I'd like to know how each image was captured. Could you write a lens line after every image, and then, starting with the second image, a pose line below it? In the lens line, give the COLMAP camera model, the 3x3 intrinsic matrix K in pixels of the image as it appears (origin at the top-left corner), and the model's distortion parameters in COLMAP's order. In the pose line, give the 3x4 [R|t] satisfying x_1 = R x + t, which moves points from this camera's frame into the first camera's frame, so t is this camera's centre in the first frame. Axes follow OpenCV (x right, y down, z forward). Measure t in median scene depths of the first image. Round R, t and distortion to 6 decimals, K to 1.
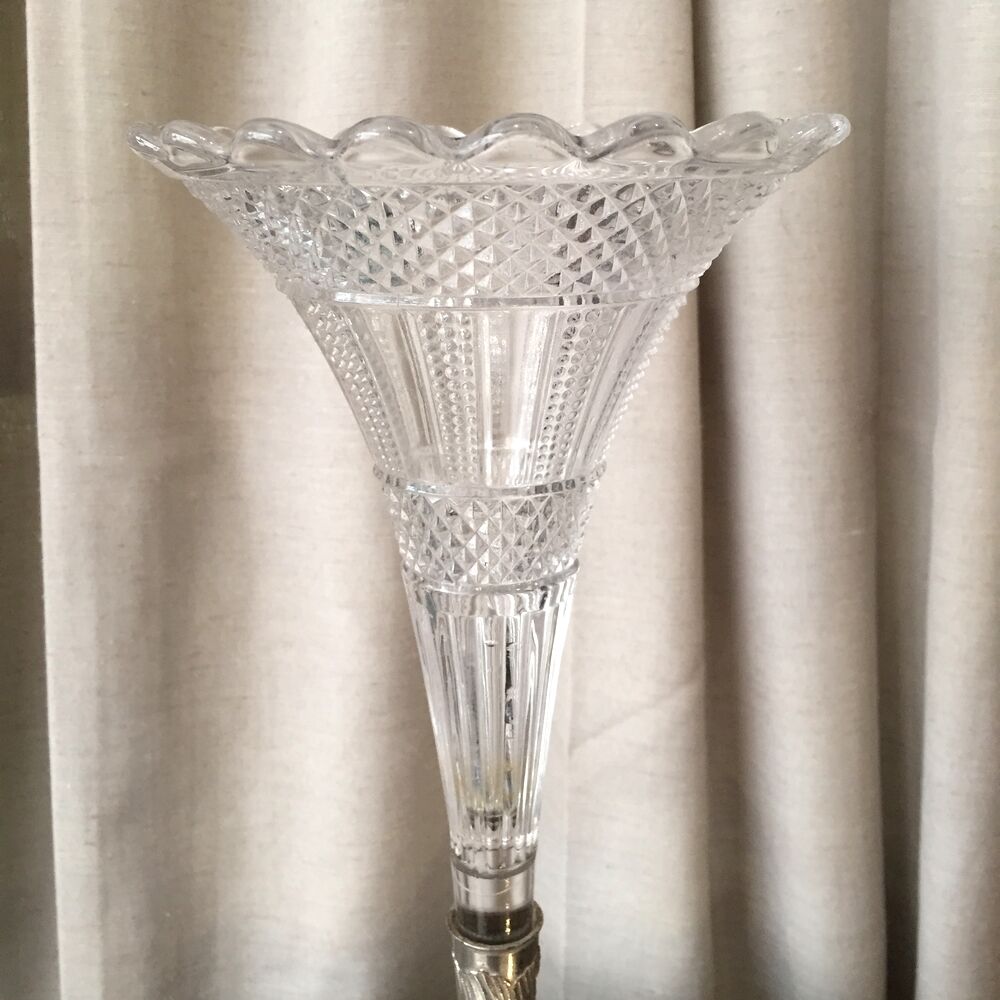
lens RADIAL K [[1159.7, 0, 500.0], [0, 1159.7, 500.0], [0, 0, 1]] dist [0.094838, -0.163938]
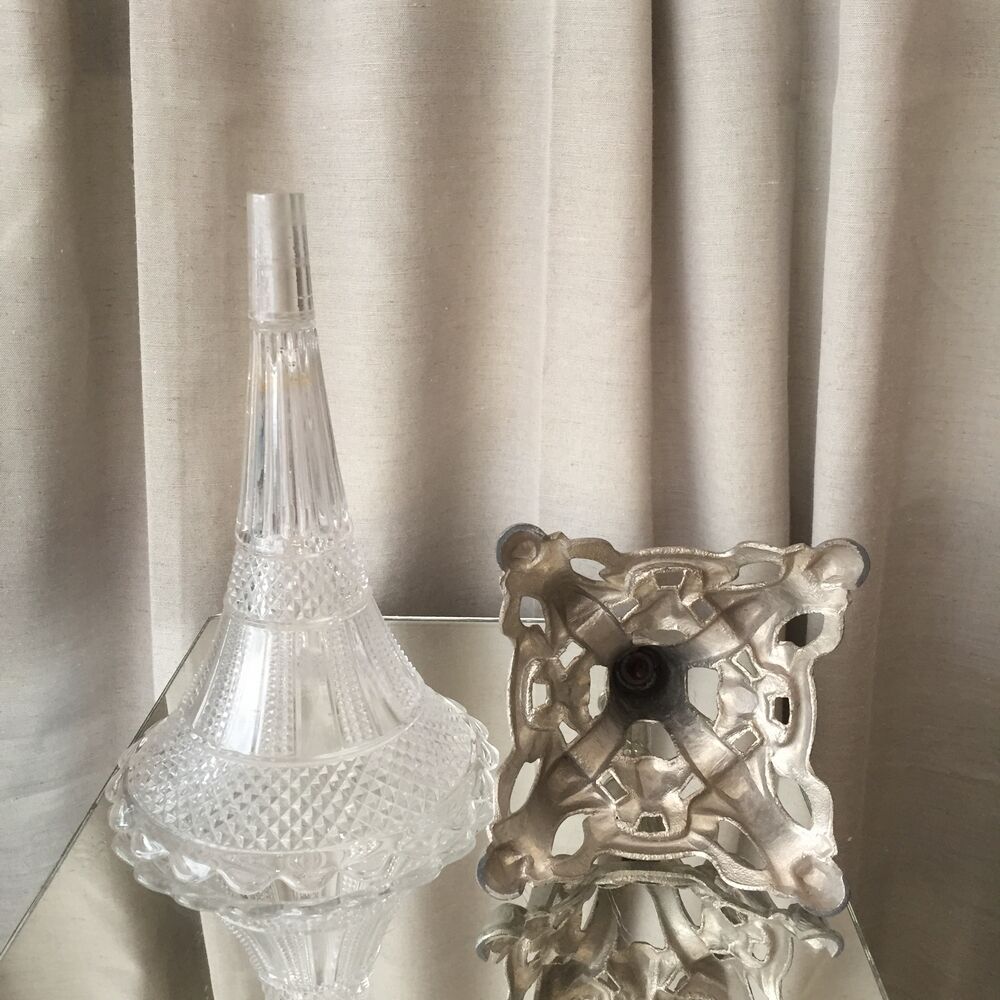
lens RADIAL K [[1159.7, 0, 500.0], [0, 1159.7, 500.0], [0, 0, 1]] dist [0.094838, -0.163938]
pose [[0.999759, 0.018478, -0.011883, 0.031511], [-0.017491, 0.996771, 0.078373, 0.279661], [0.013293, -0.078146, 0.996853, -0.296331]]
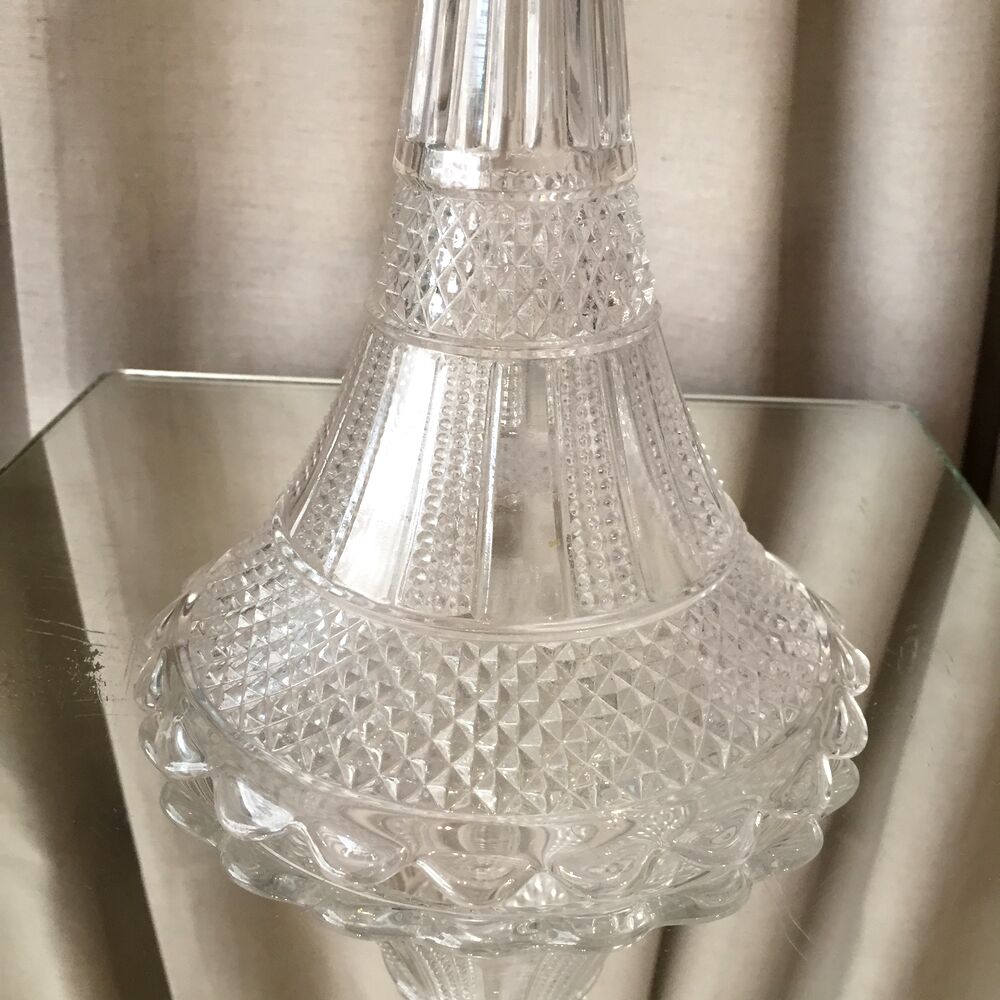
lens RADIAL K [[1159.7, 0, 500.0], [0, 1159.7, 500.0], [0, 0, 1]] dist [0.094838, -0.163938]
pose [[0.998315, 0.049158, -0.030842, 0.015051], [-0.042326, 0.980375, 0.192544, 0.434809], [0.039702, -0.190914, 0.980804, 0.151082]]
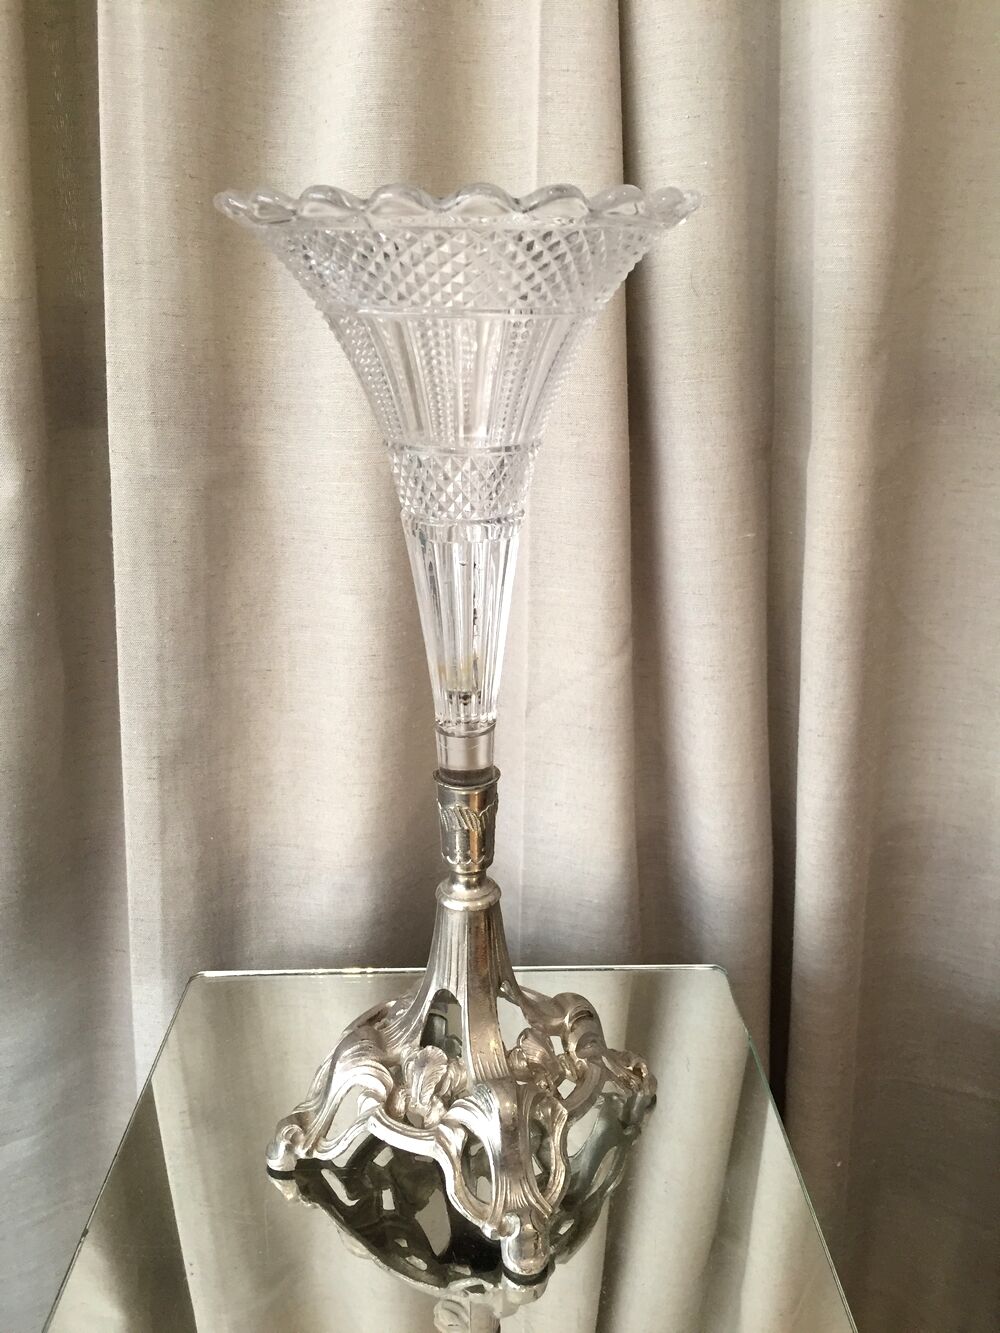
lens RADIAL K [[1150.0, 0, 502.4], [0, 1150.0, 667.7], [0, 0, 1]] dist [0.087930, -0.129130]
pose [[0.999736, -0.000369, 0.022975, 0.004674], [-0.000857, 0.998575, 0.053354, 0.106714], [-0.022962, -0.053360, 0.998311, -0.271713]]
